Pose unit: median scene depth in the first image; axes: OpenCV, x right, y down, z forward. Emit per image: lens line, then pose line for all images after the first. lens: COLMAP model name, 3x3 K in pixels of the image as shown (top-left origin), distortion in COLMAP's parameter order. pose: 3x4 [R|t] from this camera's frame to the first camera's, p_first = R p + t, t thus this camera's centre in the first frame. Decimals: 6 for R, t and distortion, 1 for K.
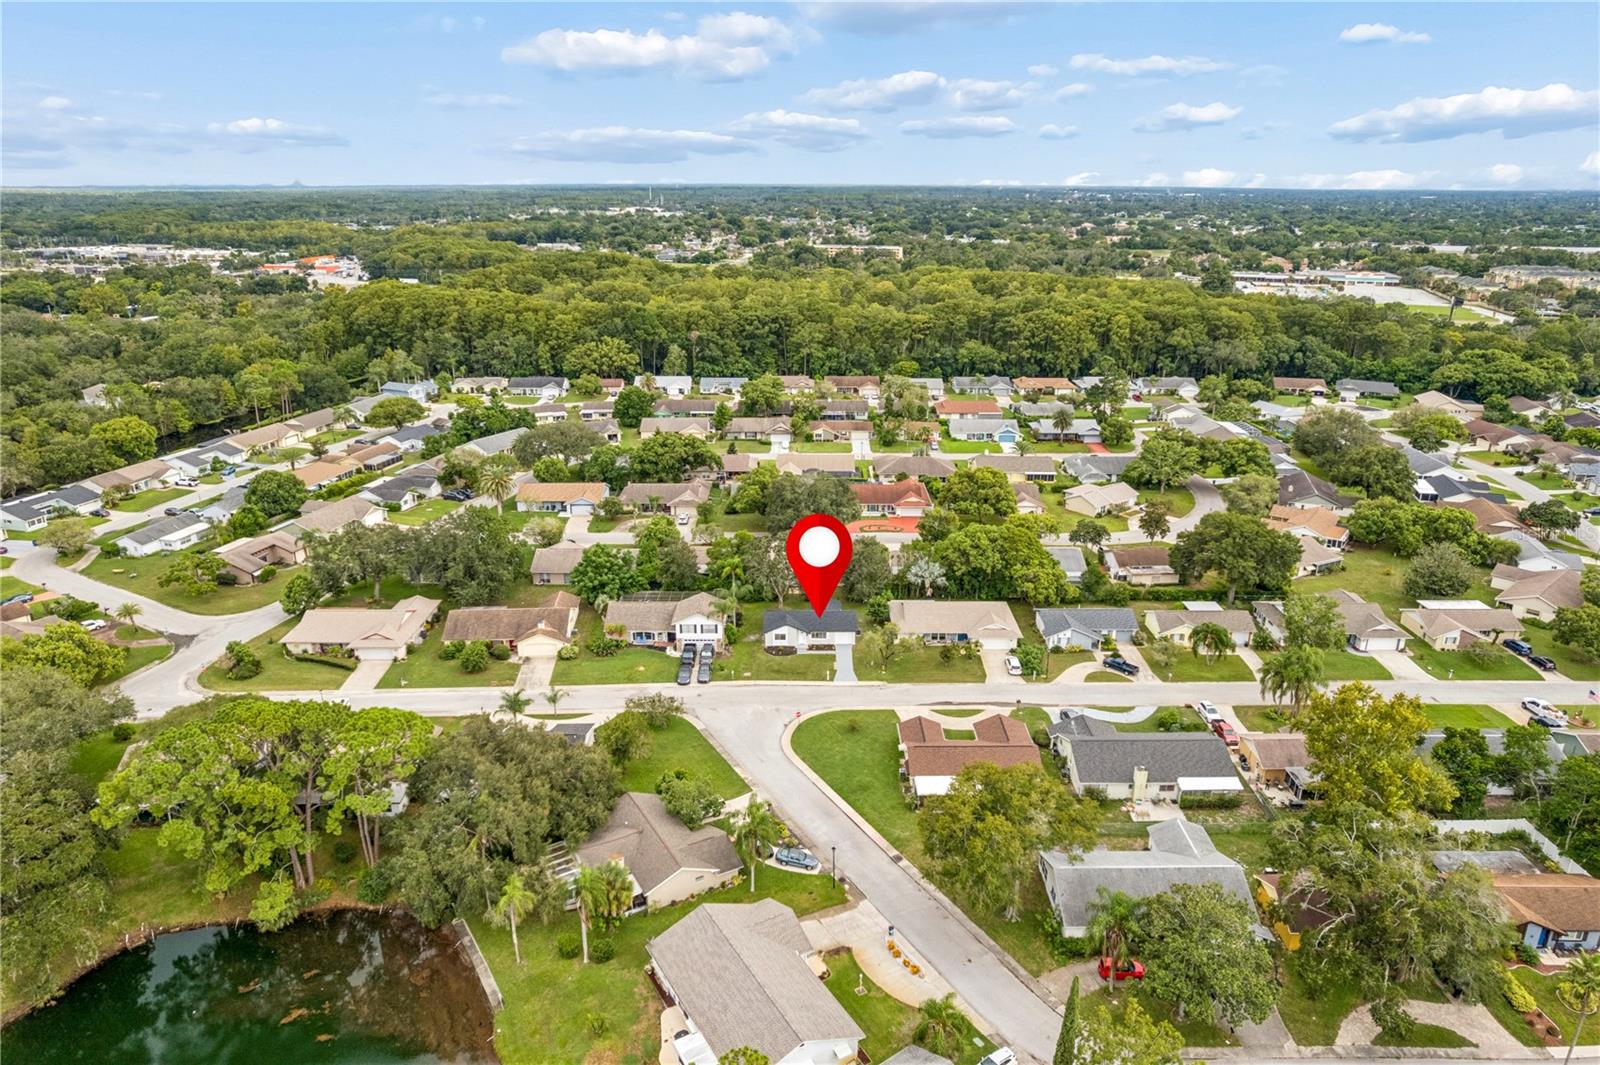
lens RADIAL K [[1002.5, 0, 800.0], [0, 1002.5, 532.5], [0, 0, 1]] dist [-0.041262, 0.000140]
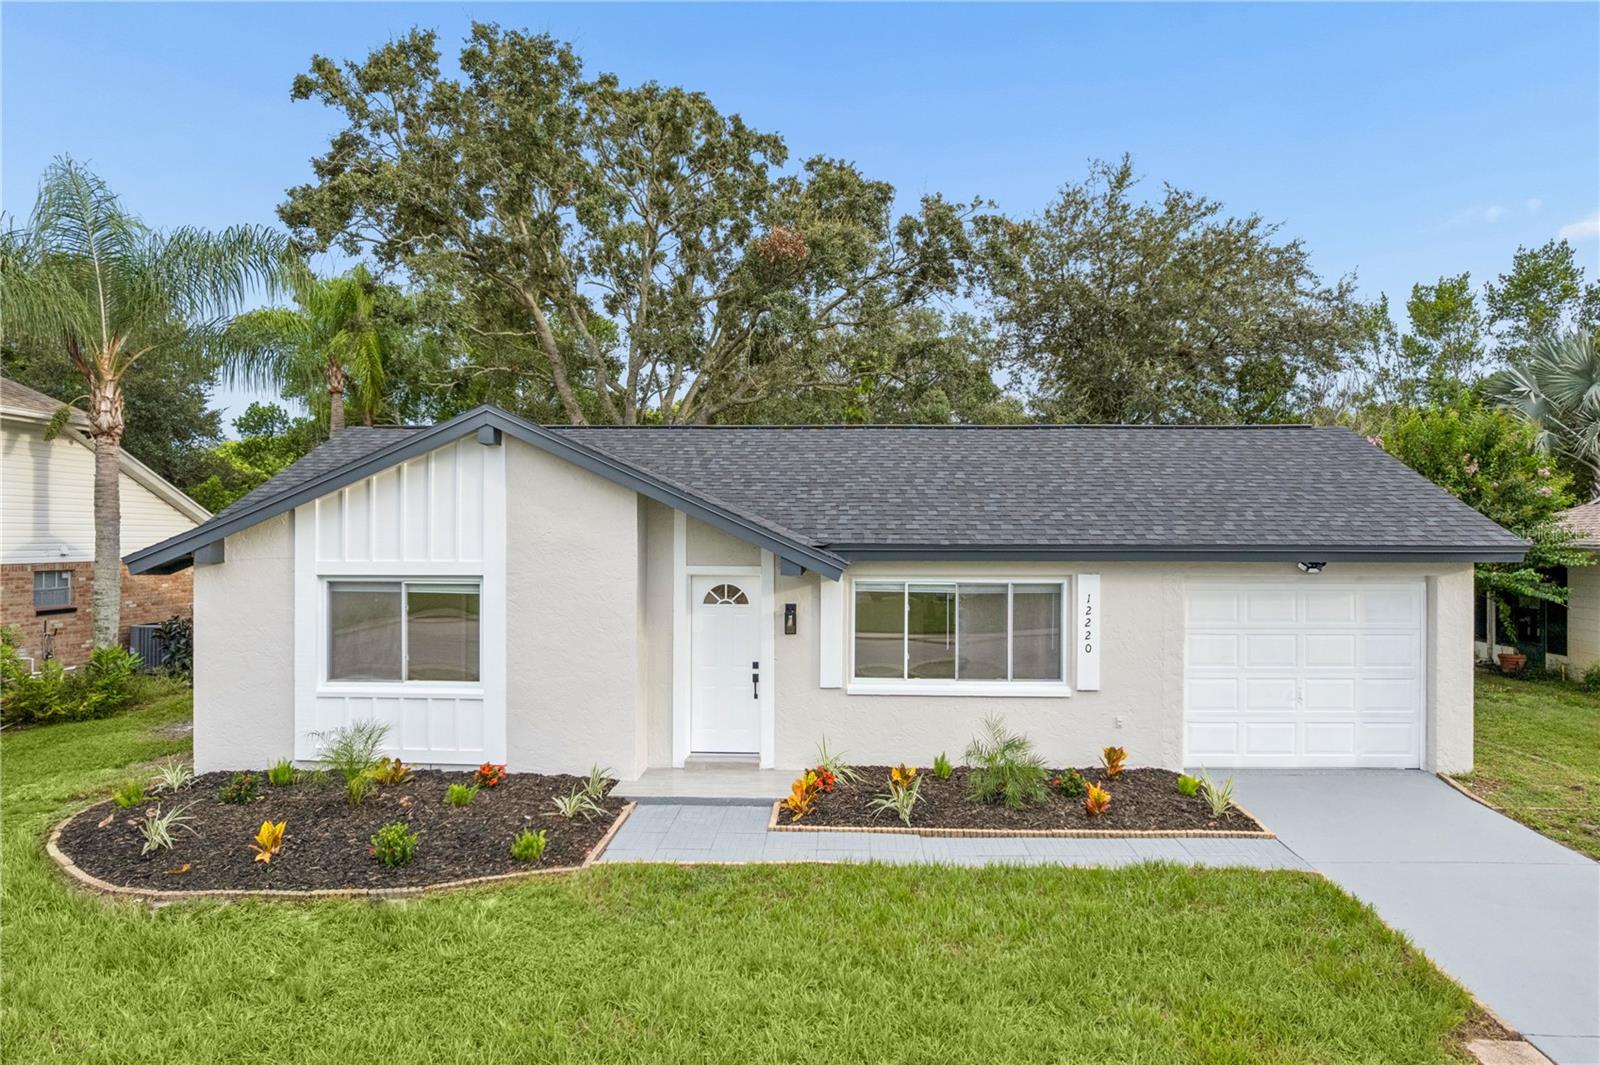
lens RADIAL K [[1041.1, 0, 800.0], [0, 1041.1, 532.5], [0, 0, 1]] dist [-0.073372, 0.065859]
pose [[0.999029, 0.000304, -0.044065, 0.010740], [-0.014982, 0.942750, -0.333162, 0.119144], [0.041441, 0.333499, 0.941839, 0.917257]]
